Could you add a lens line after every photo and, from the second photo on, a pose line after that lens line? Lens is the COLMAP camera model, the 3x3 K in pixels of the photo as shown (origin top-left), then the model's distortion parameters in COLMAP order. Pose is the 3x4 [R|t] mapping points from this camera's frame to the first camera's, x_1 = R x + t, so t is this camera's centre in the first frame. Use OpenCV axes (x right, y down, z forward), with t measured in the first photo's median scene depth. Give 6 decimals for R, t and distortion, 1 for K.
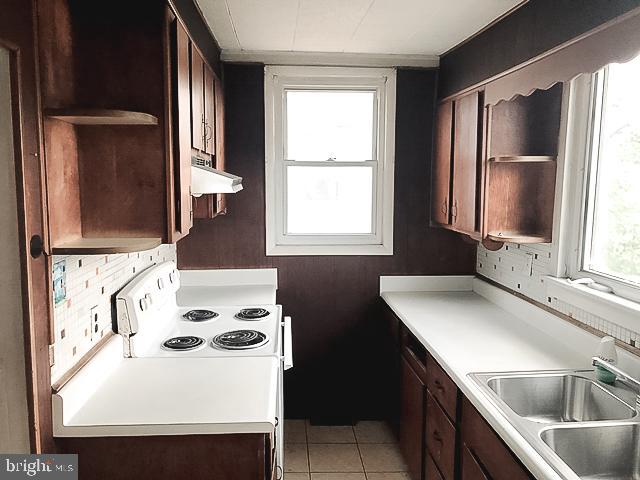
lens RADIAL K [[517.2, 0, 319.2], [0, 517.2, 237.3], [0, 0, 1]] dist [0.031484, -0.013007]
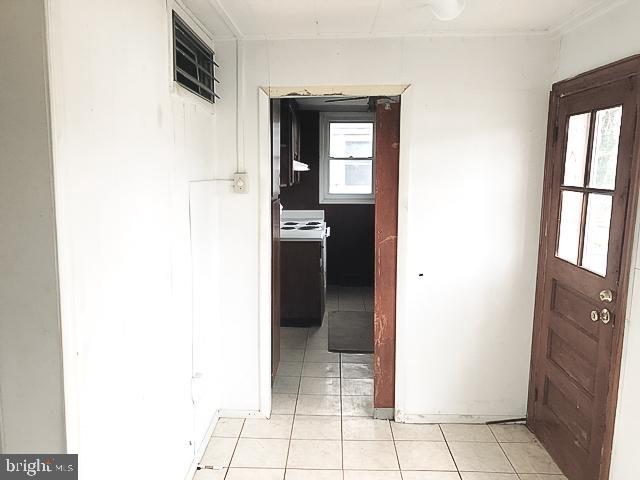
lens RADIAL K [[517.2, 0, 320.6], [0, 517.2, 242.1], [0, 0, 1]] dist [0.031484, -0.013007]
pose [[0.995740, 0.012306, -0.091376, 0.093116], [-0.010261, 0.999687, 0.022814, 0.140934], [0.091628, -0.021780, 0.995555, -1.049096]]
